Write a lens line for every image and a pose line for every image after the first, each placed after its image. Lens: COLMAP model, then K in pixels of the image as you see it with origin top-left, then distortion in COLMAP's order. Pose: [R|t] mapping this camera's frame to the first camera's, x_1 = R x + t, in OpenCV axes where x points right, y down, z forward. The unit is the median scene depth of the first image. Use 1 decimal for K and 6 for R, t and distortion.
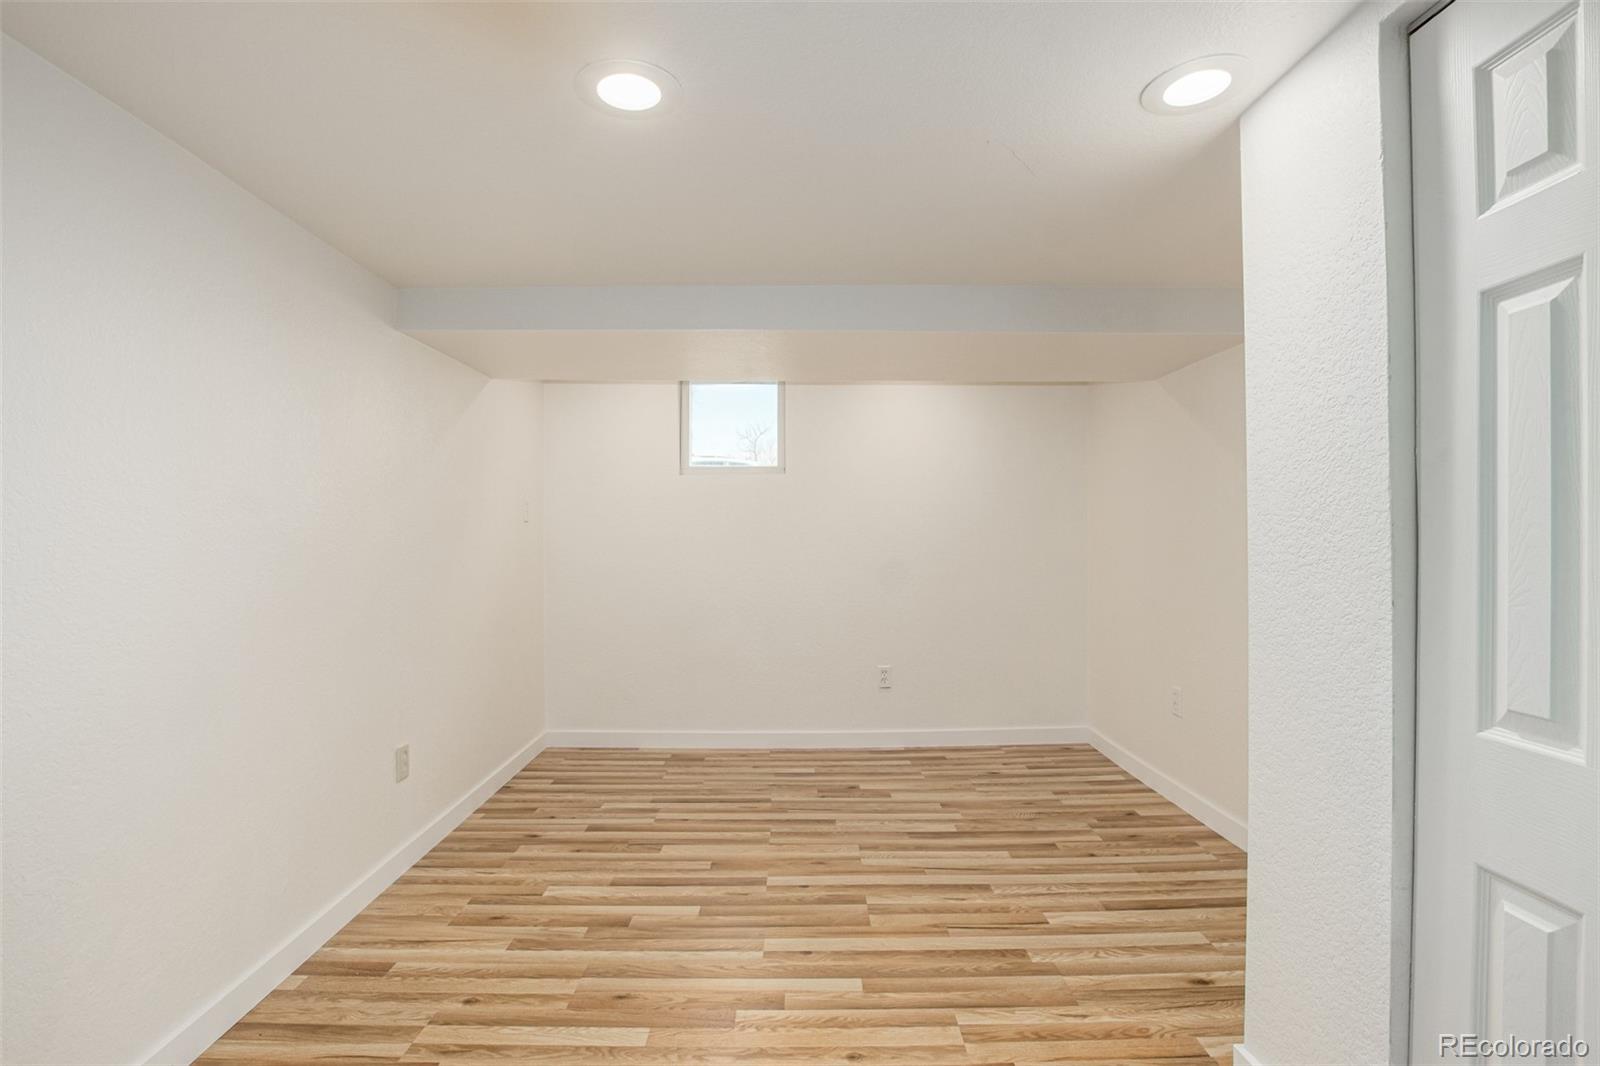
lens RADIAL K [[728.7, 0, 799.8], [0, 728.7, 535.4], [0, 0, 1]] dist [0.003607, -0.000101]
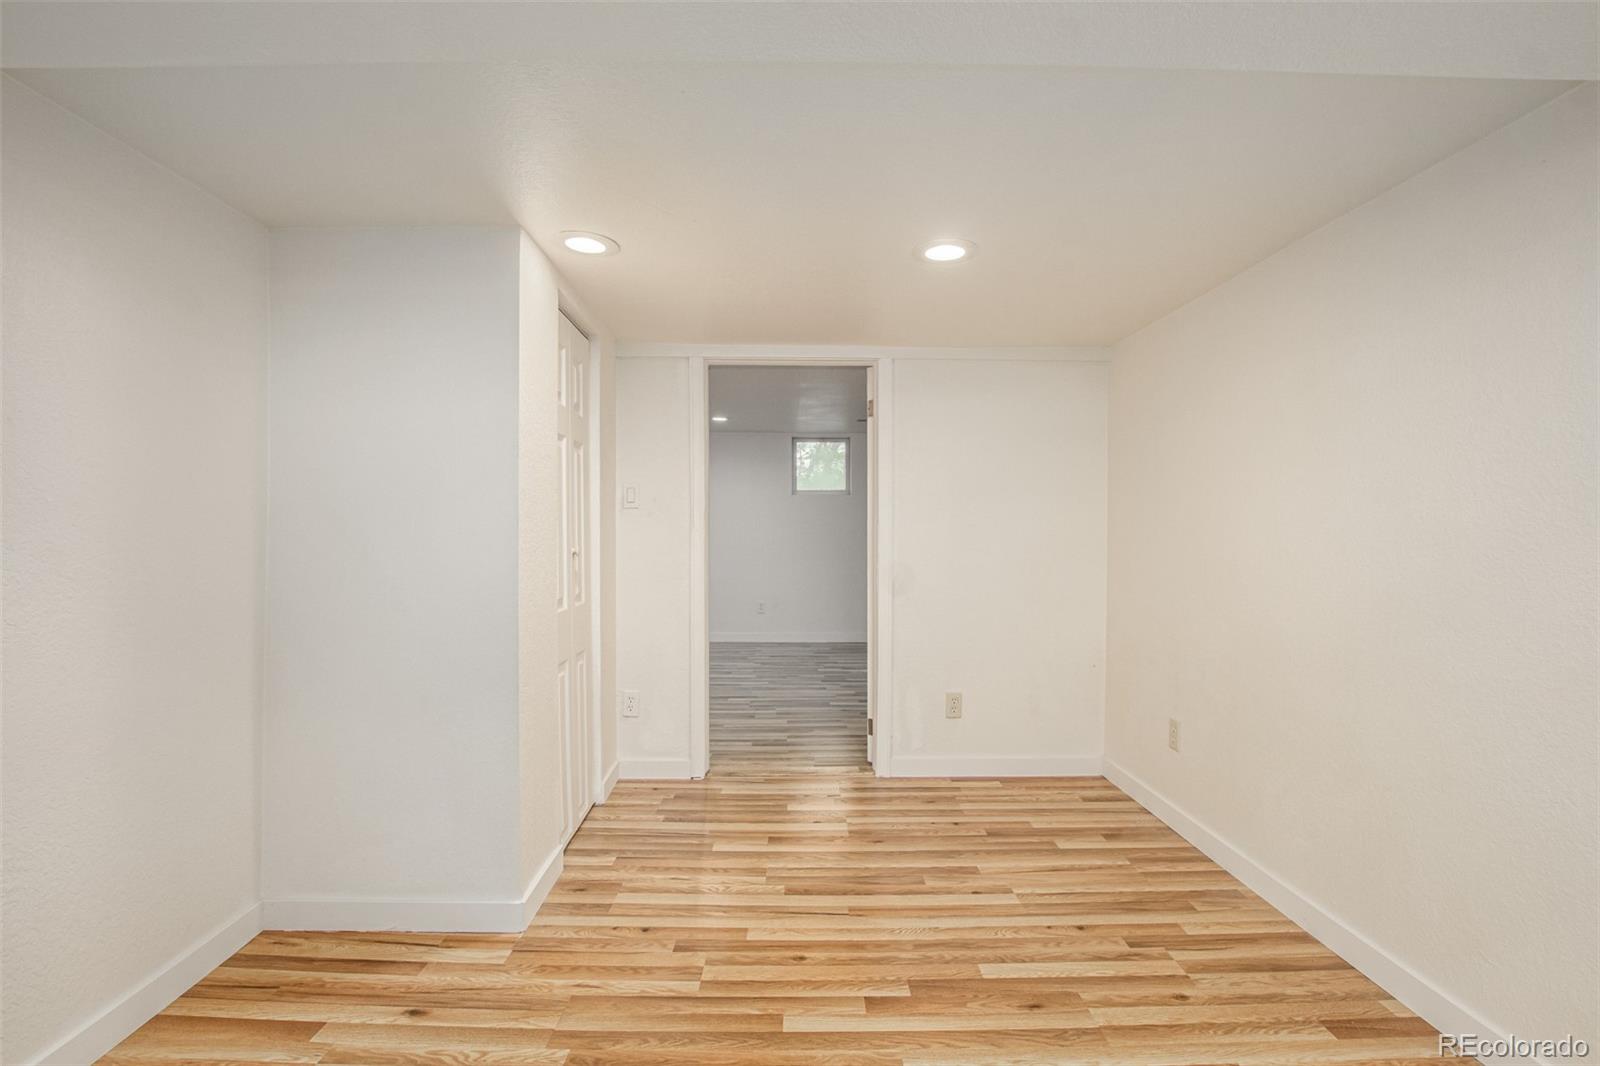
lens RADIAL K [[728.7, 0, 797.7], [0, 728.7, 535.1], [0, 0, 1]] dist [0.003607, -0.000101]
pose [[-0.999999, 0.001450, -0.000794, 0.069534], [0.001451, 0.999997, -0.002097, 0.011141], [0.000791, -0.002098, -0.999997, 1.981227]]
